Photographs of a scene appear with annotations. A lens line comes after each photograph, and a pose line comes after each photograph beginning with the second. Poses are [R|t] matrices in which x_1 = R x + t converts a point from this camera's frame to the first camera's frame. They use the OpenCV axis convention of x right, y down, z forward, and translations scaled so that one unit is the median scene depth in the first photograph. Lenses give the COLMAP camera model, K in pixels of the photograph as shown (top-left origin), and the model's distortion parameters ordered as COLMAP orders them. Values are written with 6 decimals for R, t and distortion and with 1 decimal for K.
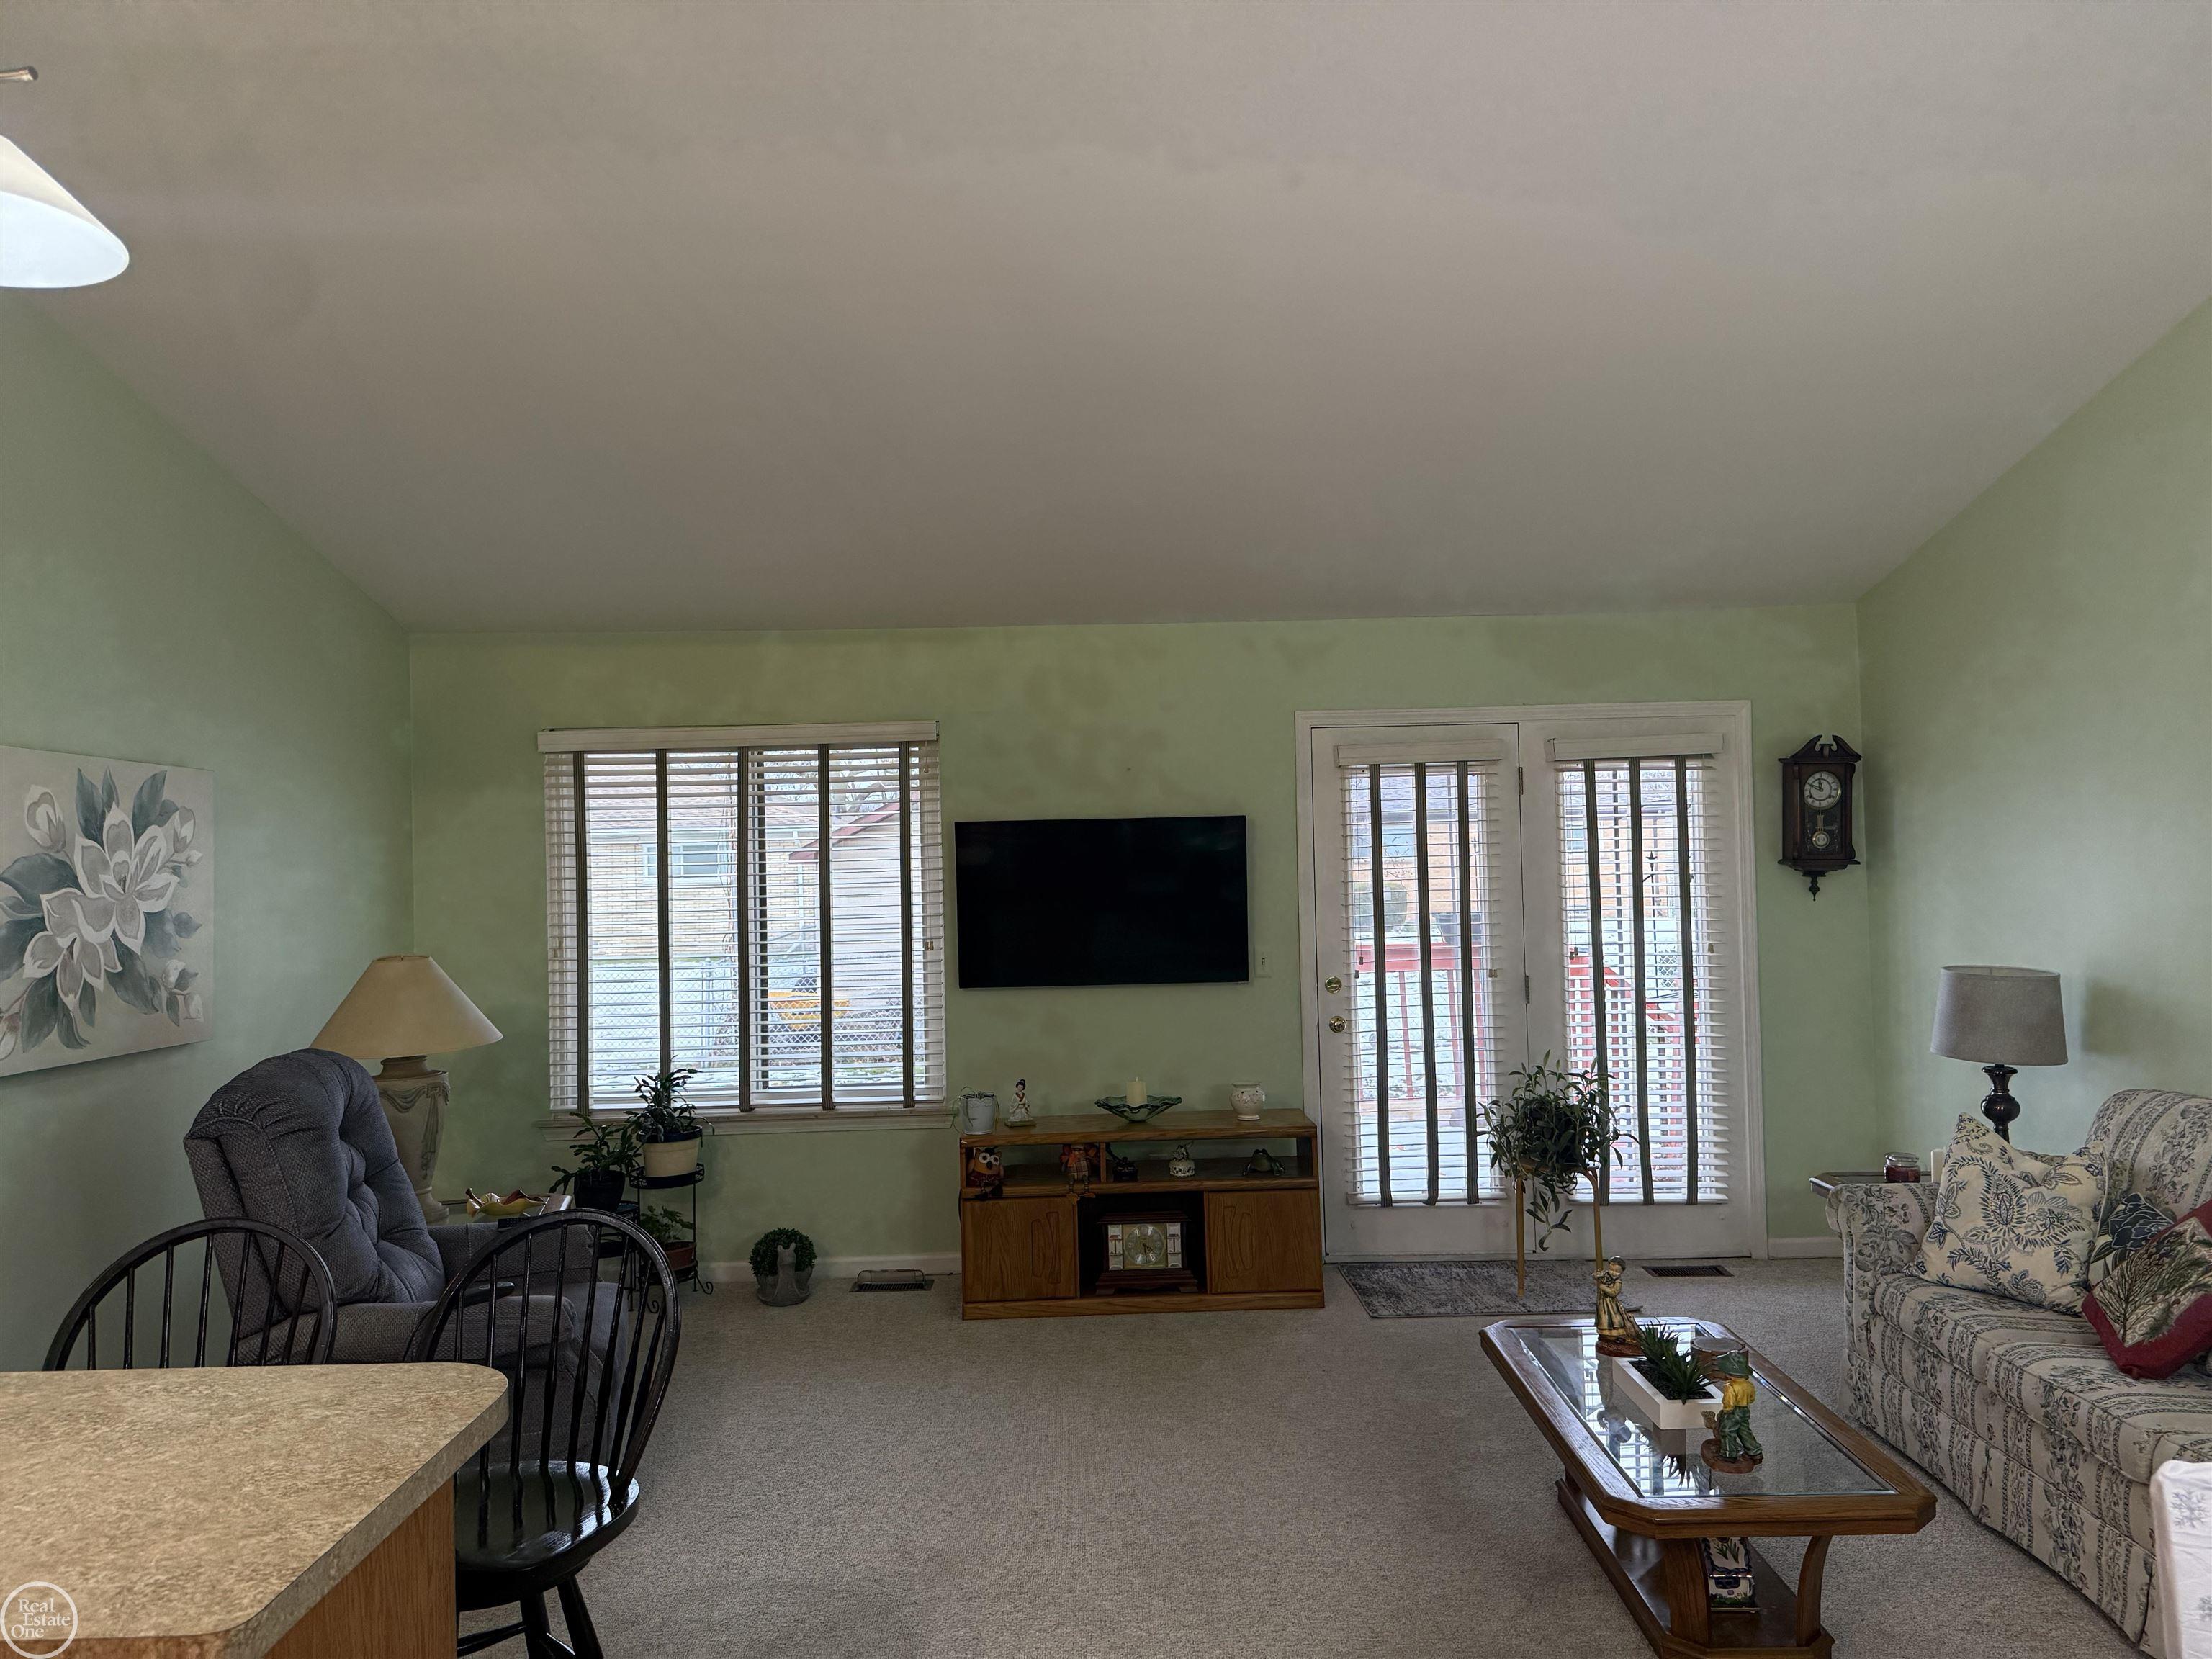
lens RADIAL K [[1534.1, 0, 1106.0], [0, 1534.1, 829.5], [0, 0, 1]] dist [0.089491, -0.117484]
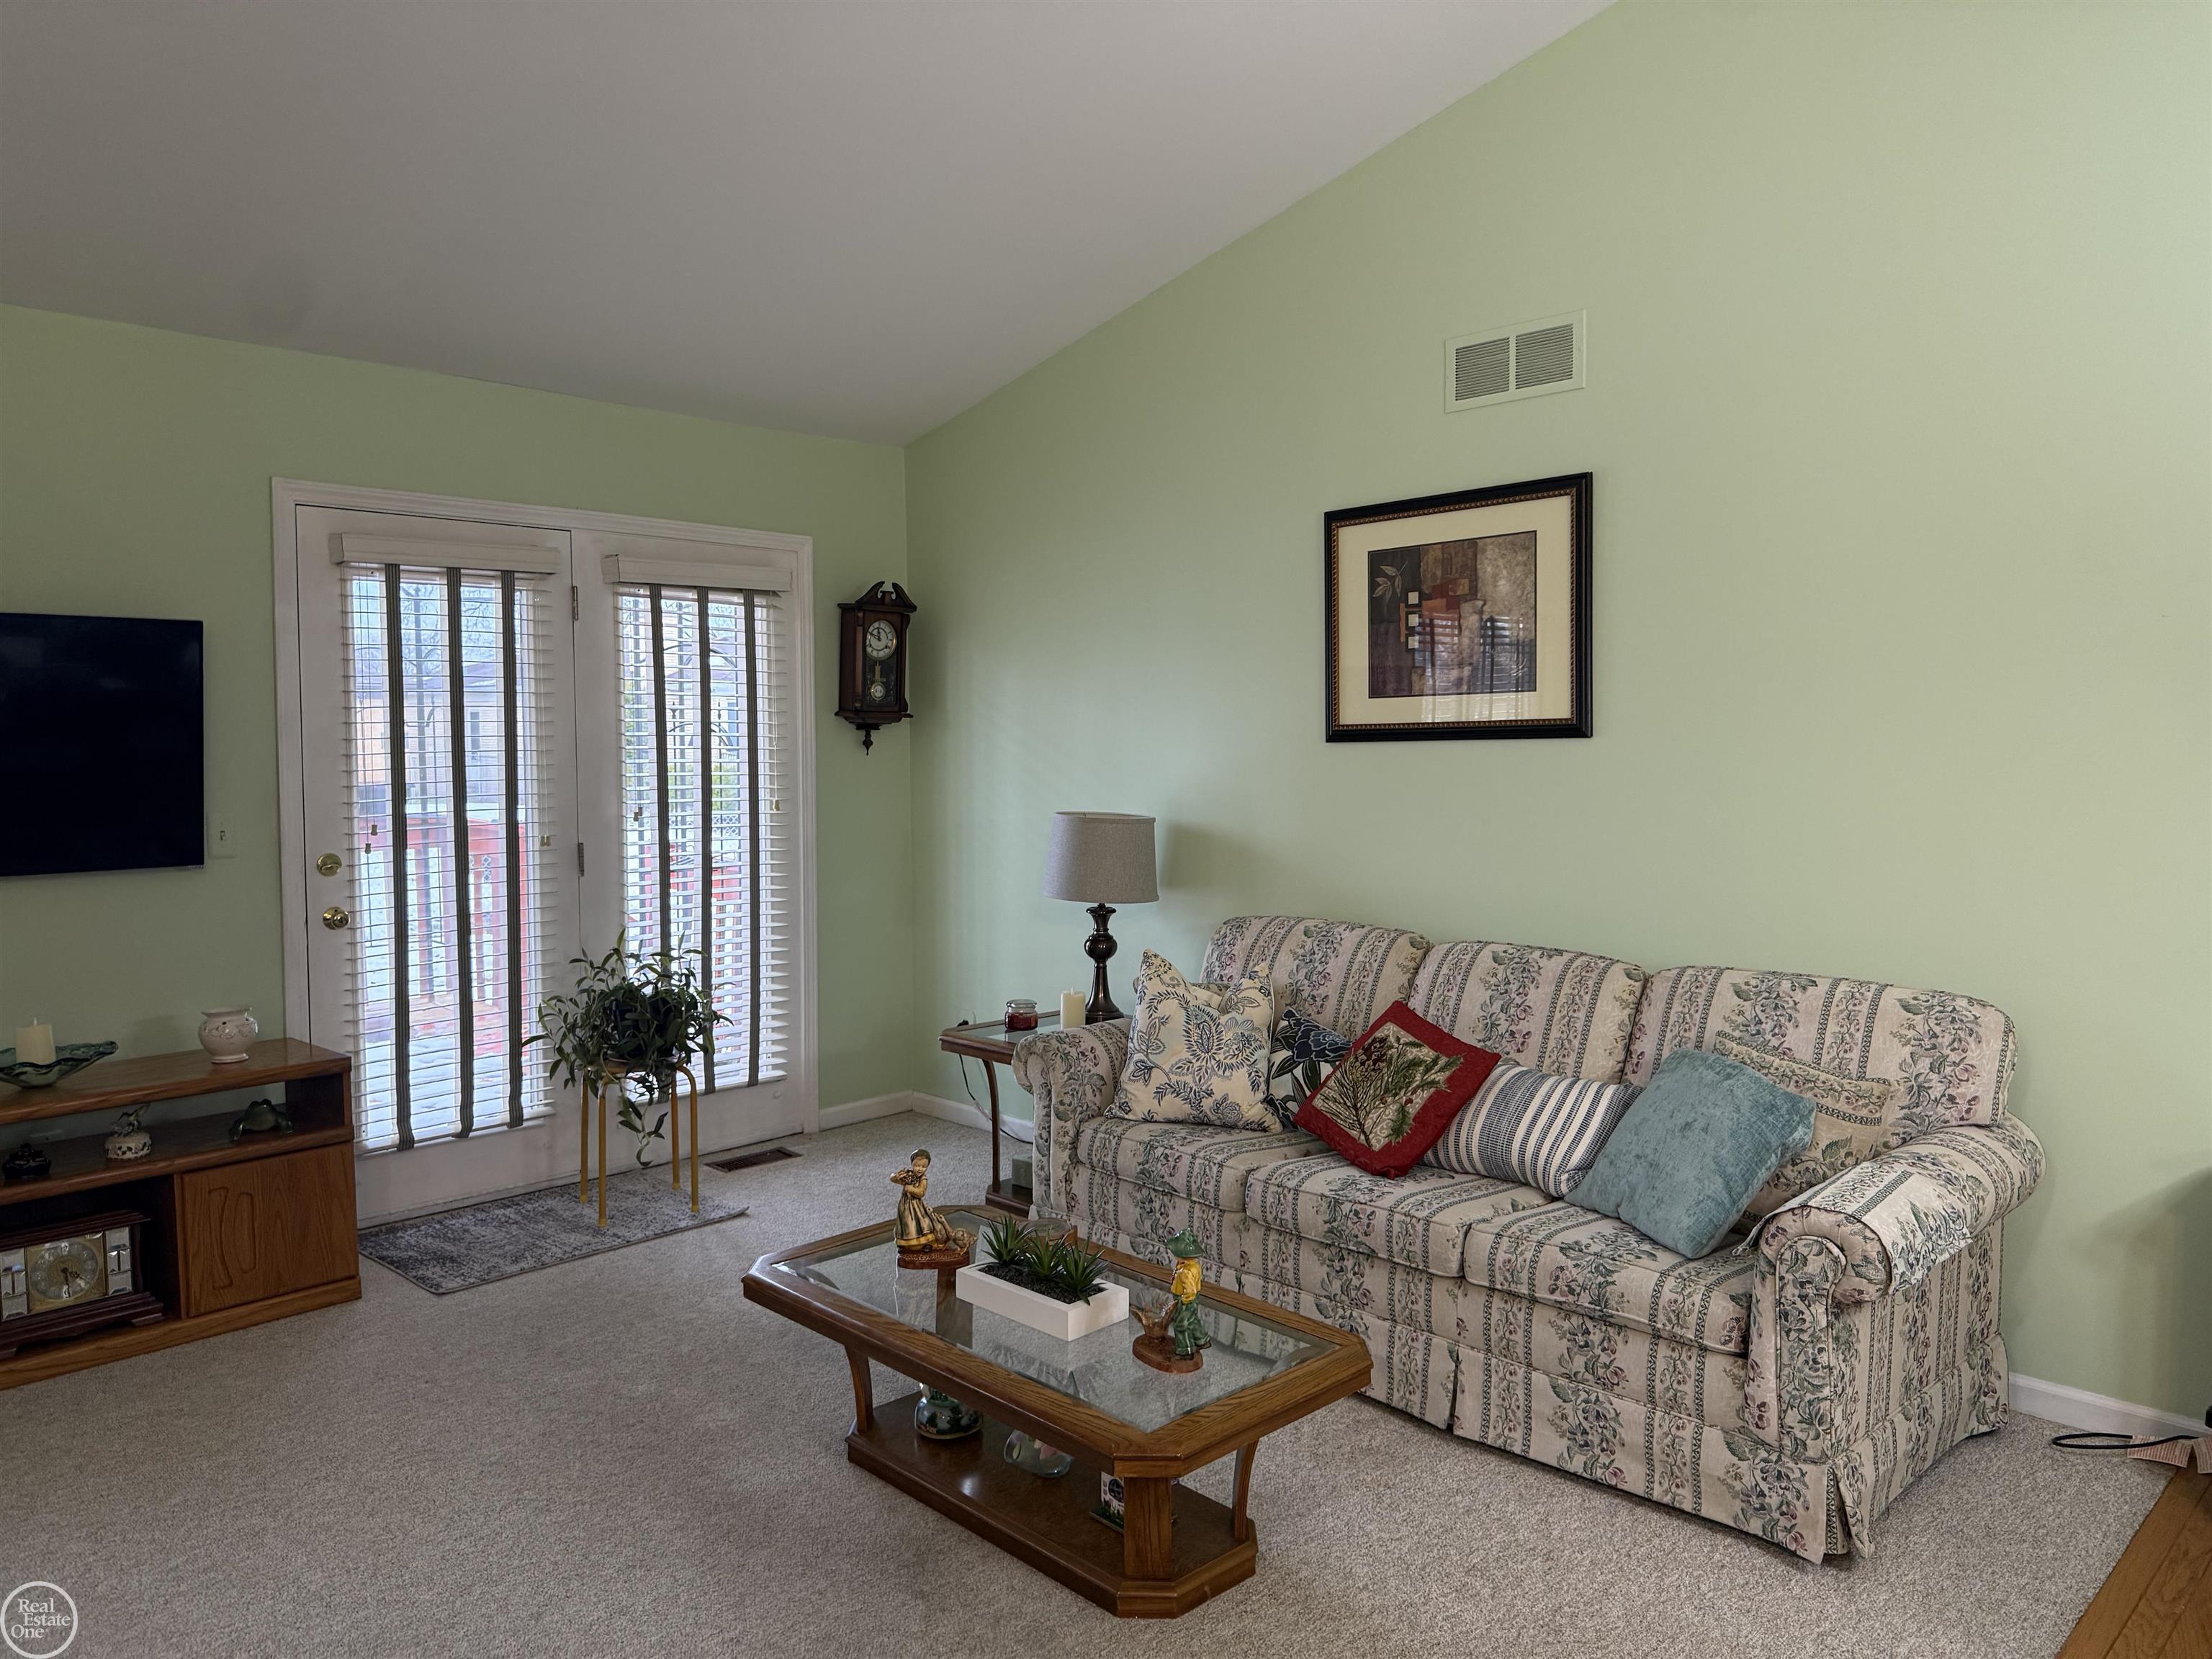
lens RADIAL K [[1534.1, 0, 1106.0], [0, 1534.1, 829.5], [0, 0, 1]] dist [0.089491, -0.117484]
pose [[0.706801, -0.023604, 0.707018, -0.119747], [-0.025274, 0.997963, 0.058583, 0.033899], [-0.706961, -0.059275, 0.704765, 0.233982]]
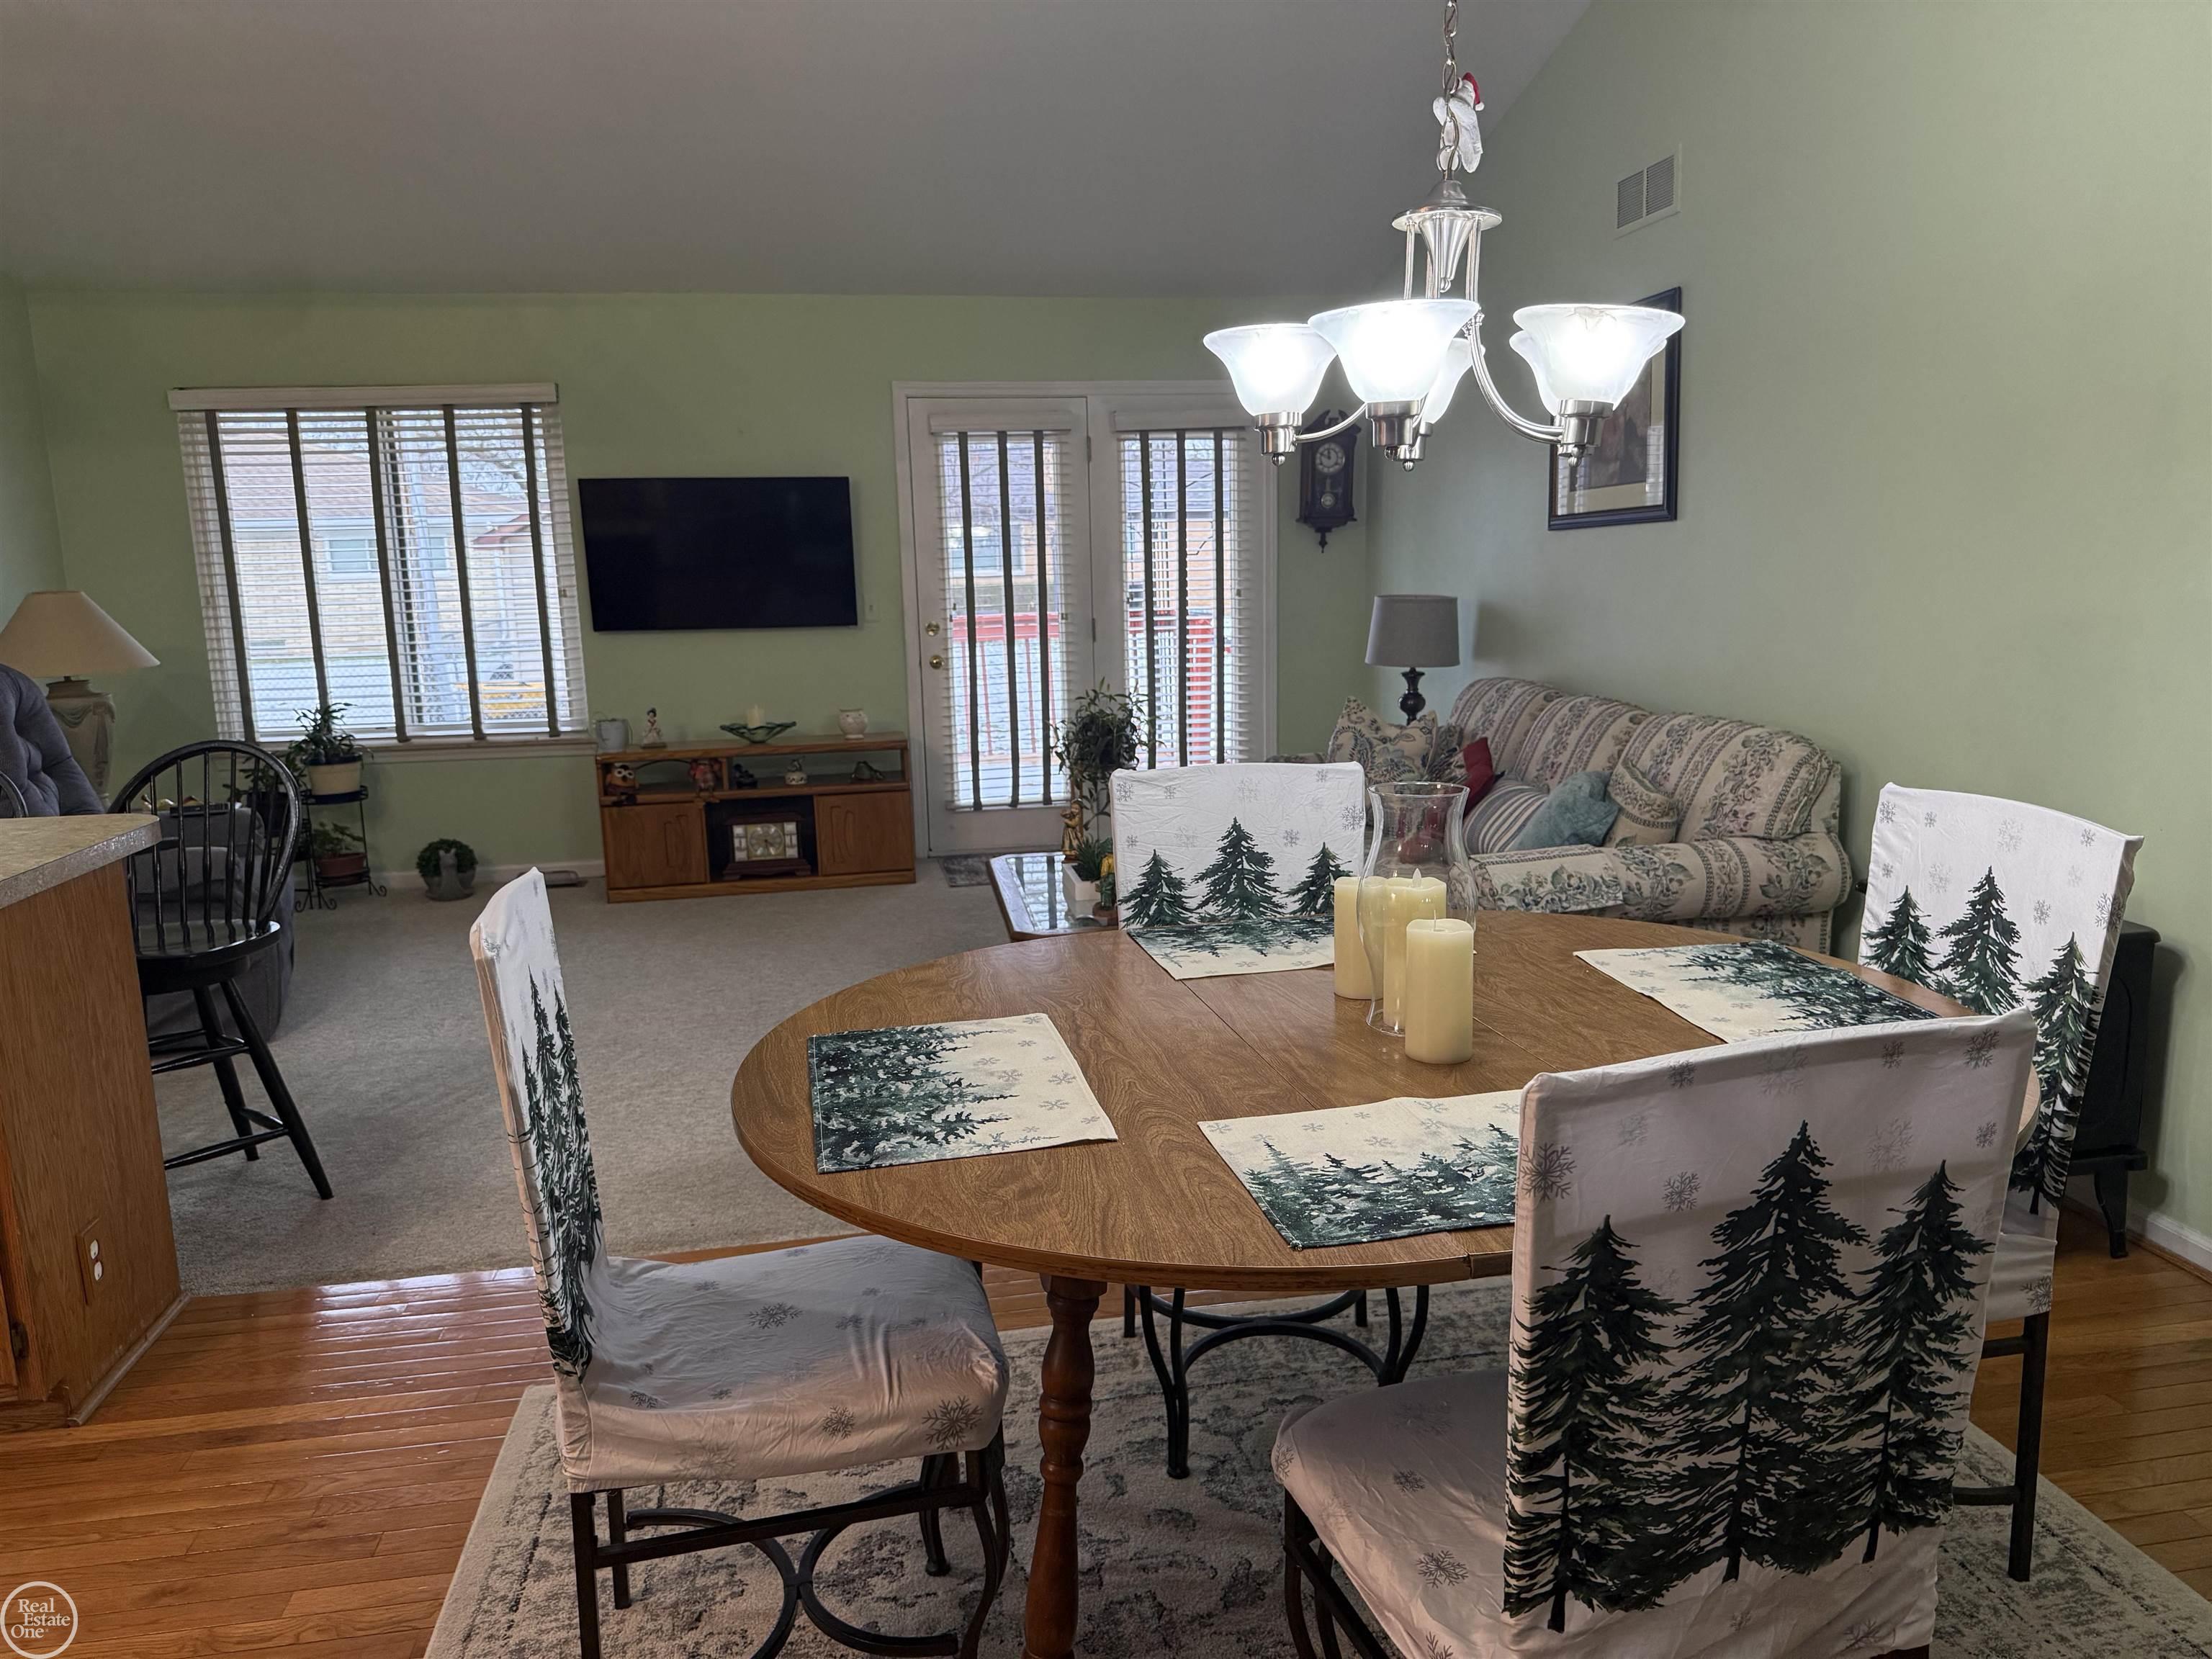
lens RADIAL K [[1525.2, 0, 1100.5], [0, 1525.2, 837.5], [0, 0, 1]] dist [0.081637, -0.155420]
pose [[0.986702, -0.031116, 0.159534, 0.088934], [-0.000686, 0.980699, 0.195520, 0.031803], [-0.162538, -0.193029, 0.967637, -0.186777]]
